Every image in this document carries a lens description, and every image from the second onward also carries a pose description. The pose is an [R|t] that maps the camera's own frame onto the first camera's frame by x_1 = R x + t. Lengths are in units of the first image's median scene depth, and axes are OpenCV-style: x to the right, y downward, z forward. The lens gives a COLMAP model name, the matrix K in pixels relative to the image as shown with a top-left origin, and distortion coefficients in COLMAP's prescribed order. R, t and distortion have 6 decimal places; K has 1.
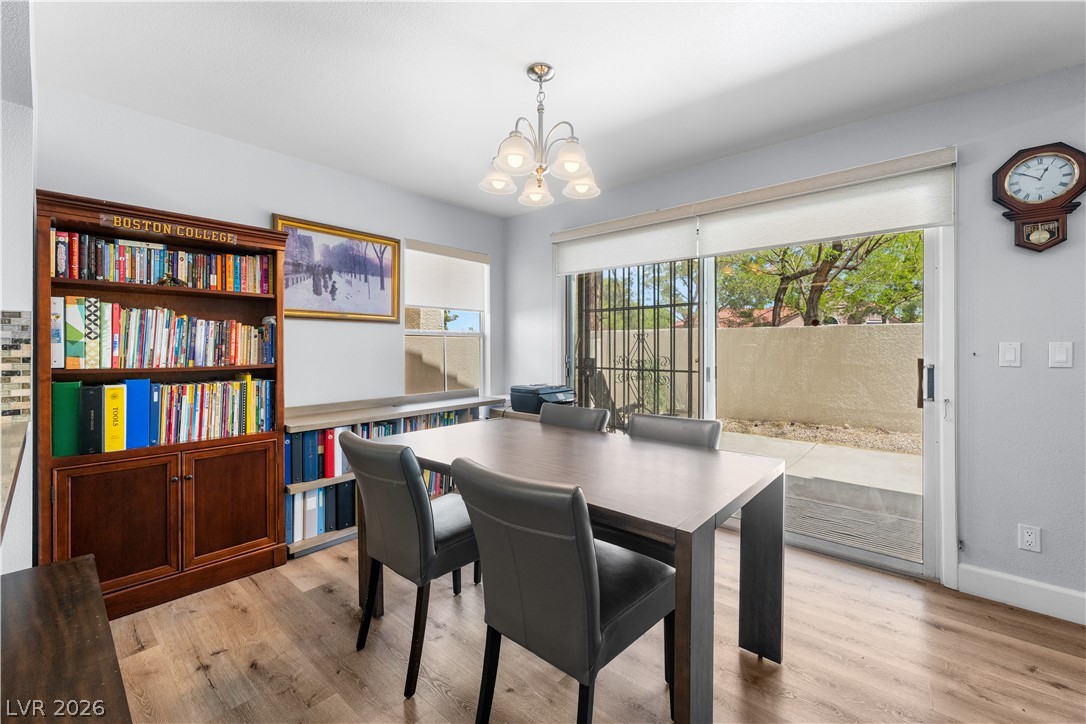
lens RADIAL K [[442.1, 0, 543.0], [0, 442.1, 345.9], [0, 0, 1]] dist [-0.002421, -0.000109]
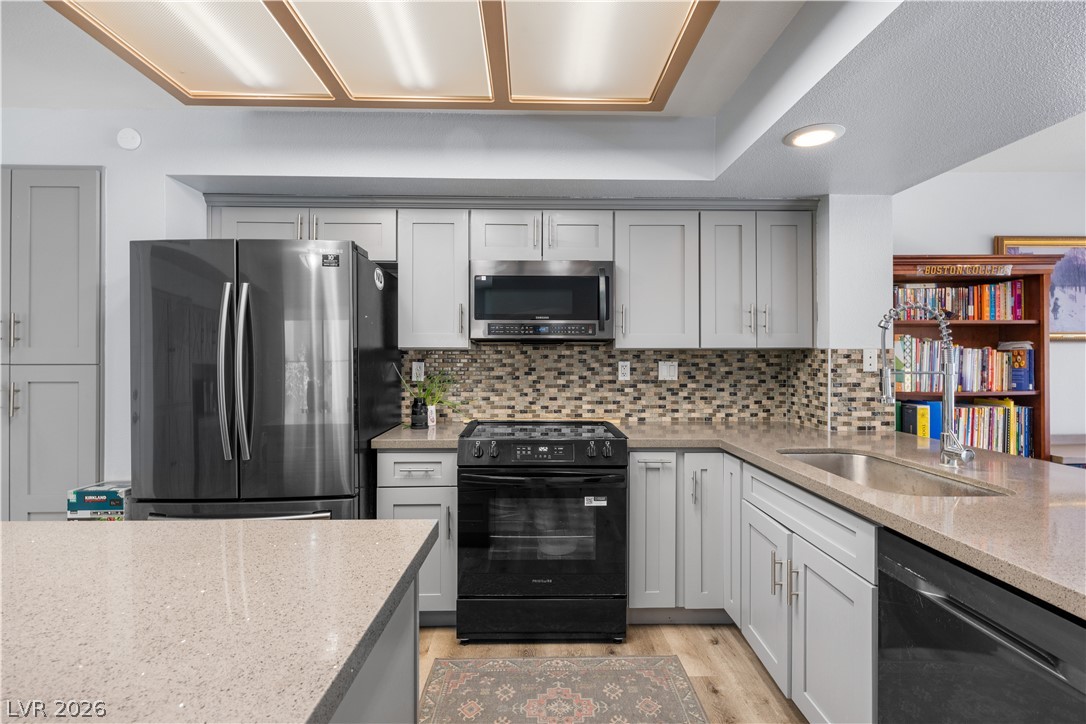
lens RADIAL K [[497.9, 0, 543.0], [0, 497.9, 362.0], [0, 0, 1]] dist [-0.000020, -0.000482]
pose [[0.675984, -0.001964, -0.736913, -0.568697], [0.007271, 0.999966, 0.004005, -0.037667], [0.736880, -0.008065, 0.675975, -0.587007]]
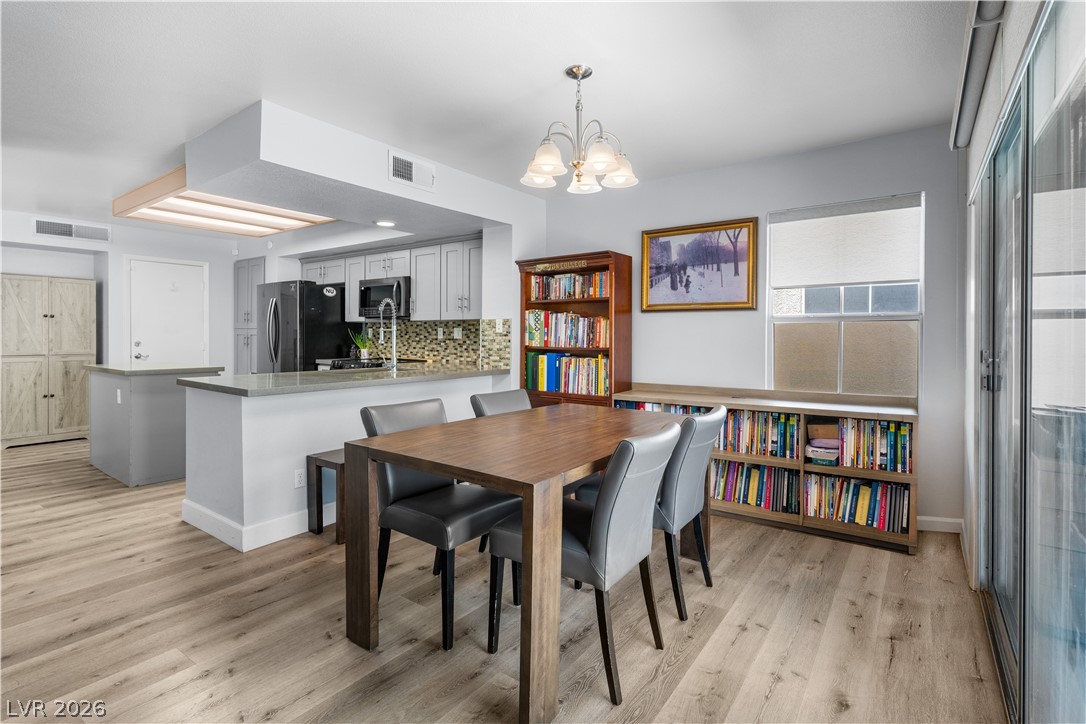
lens RADIAL K [[517.4, 0, 540.7], [0, 517.4, 340.1], [0, 0, 1]] dist [-0.002735, -0.000387]
pose [[0.084412, 0.007234, -0.996405, 1.028039], [0.000150, 0.999974, 0.007273, 0.006699], [0.996431, -0.000763, 0.084409, 0.688248]]
